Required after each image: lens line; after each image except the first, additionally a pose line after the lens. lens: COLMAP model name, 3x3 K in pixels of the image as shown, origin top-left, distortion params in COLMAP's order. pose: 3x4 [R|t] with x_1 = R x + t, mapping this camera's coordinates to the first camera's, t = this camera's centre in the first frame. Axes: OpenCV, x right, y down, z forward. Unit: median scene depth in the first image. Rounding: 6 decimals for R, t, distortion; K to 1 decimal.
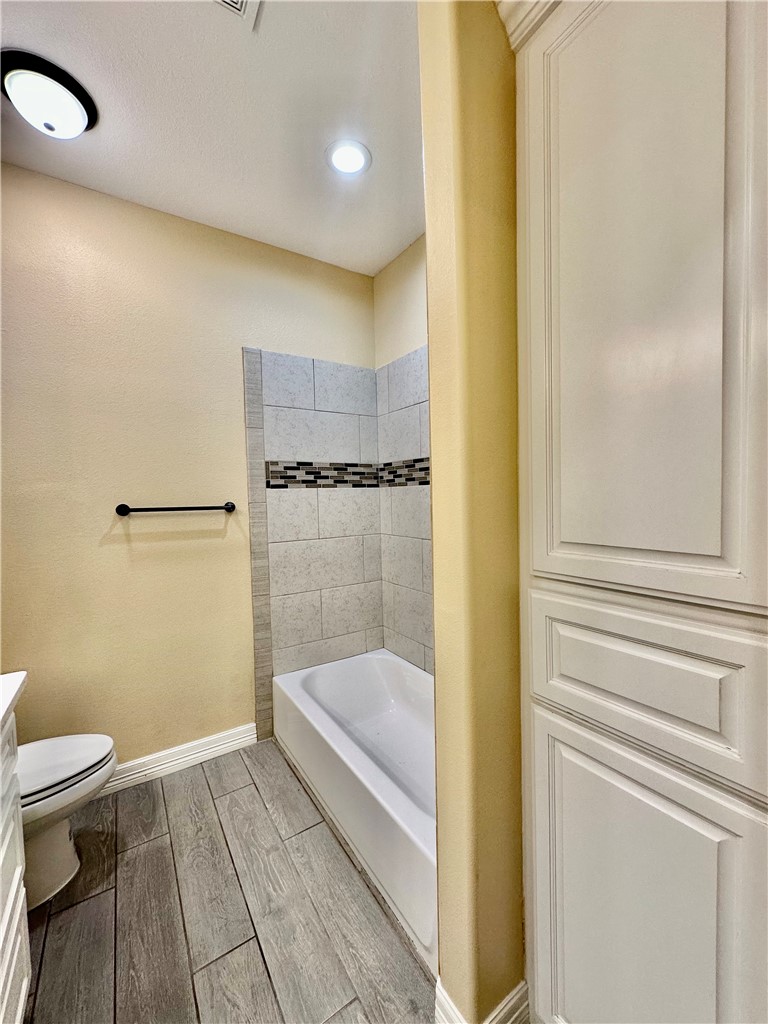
lens RADIAL K [[407.8, 0, 379.7], [0, 407.8, 513.5], [0, 0, 1]] dist [-0.003028, 0.000546]
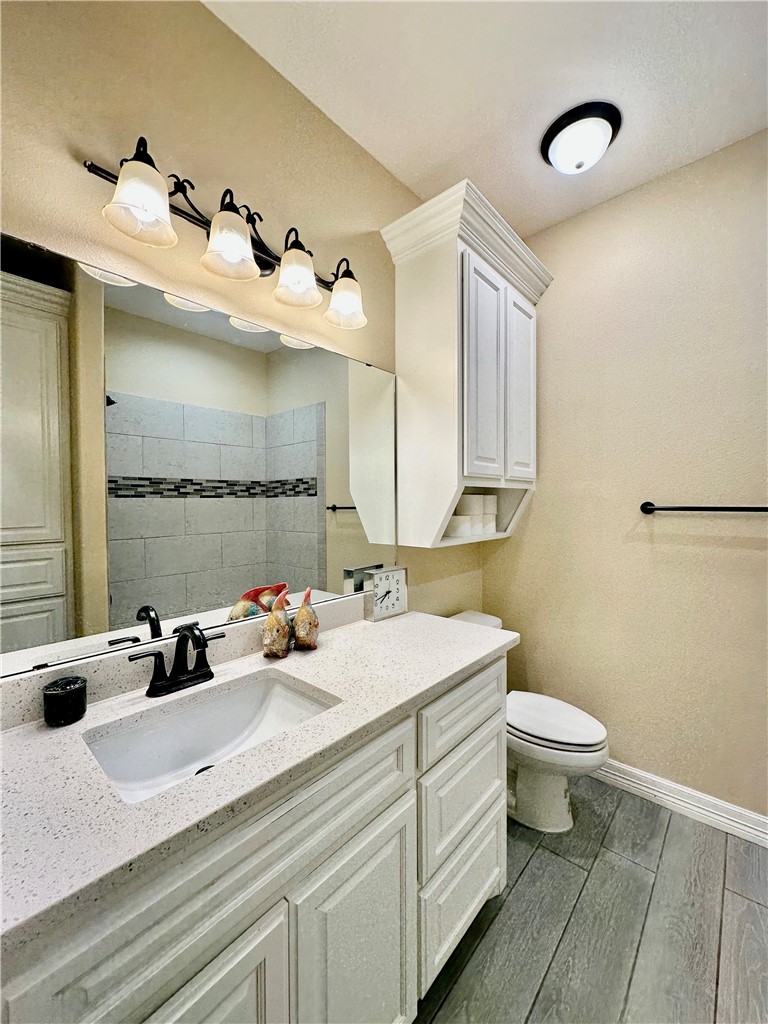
lens RADIAL K [[407.8, 0, 384.1], [0, 407.8, 509.4], [0, 0, 1]] dist [-0.003028, 0.000546]
pose [[0.261232, 0.044588, -0.964246, 0.139404], [-0.033885, 0.998741, 0.037003, -0.020748], [0.964681, 0.023008, 0.262414, 0.165508]]
